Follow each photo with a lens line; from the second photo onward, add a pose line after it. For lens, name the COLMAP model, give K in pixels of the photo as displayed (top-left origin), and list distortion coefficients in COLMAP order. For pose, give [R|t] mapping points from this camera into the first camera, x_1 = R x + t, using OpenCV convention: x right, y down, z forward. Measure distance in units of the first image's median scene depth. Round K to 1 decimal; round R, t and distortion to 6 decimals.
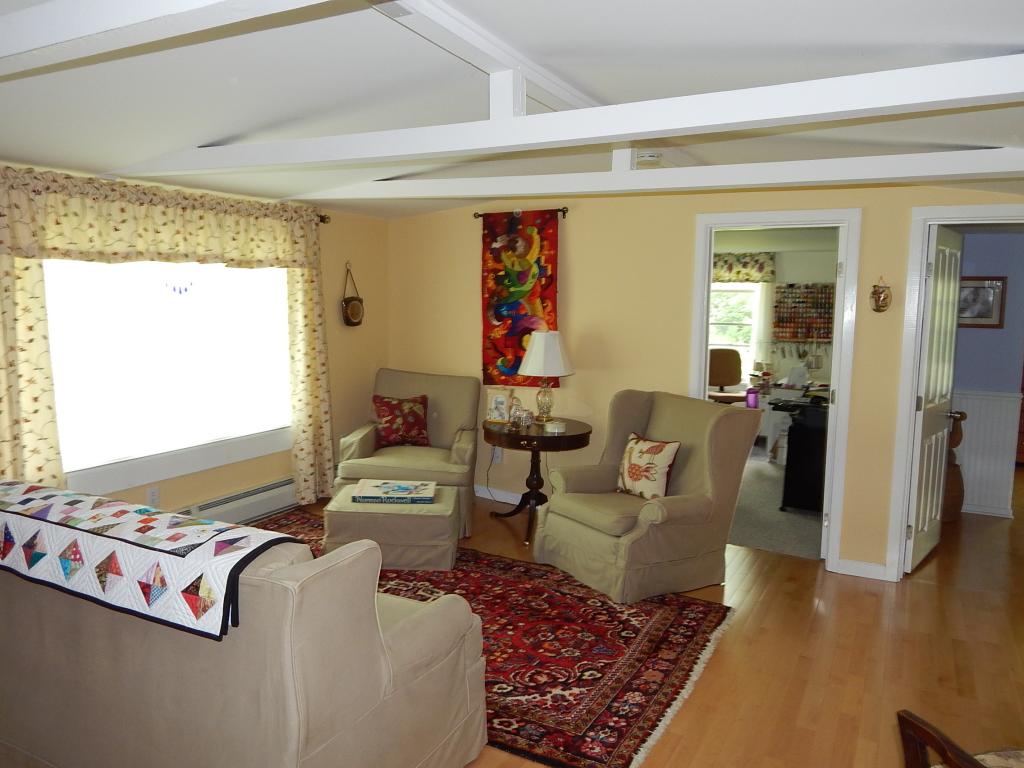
lens RADIAL K [[761.4, 0, 520.4], [0, 761.4, 393.9], [0, 0, 1]] dist [-0.014947, 0.011798]
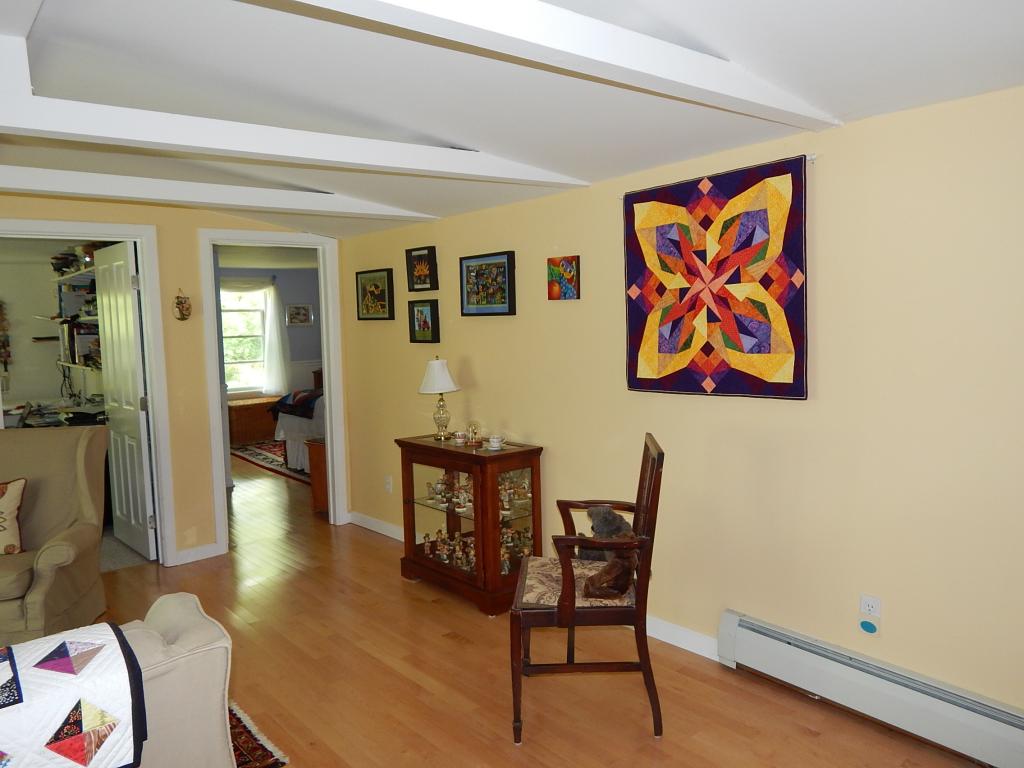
lens RADIAL K [[761.4, 0, 517.3], [0, 761.4, 373.7], [0, 0, 1]] dist [-0.014947, 0.011798]
pose [[0.392346, -0.109440, 0.913284, -0.396727], [0.149142, 0.987327, 0.054242, -0.020908], [-0.907646, 0.114927, 0.403696, 0.134130]]
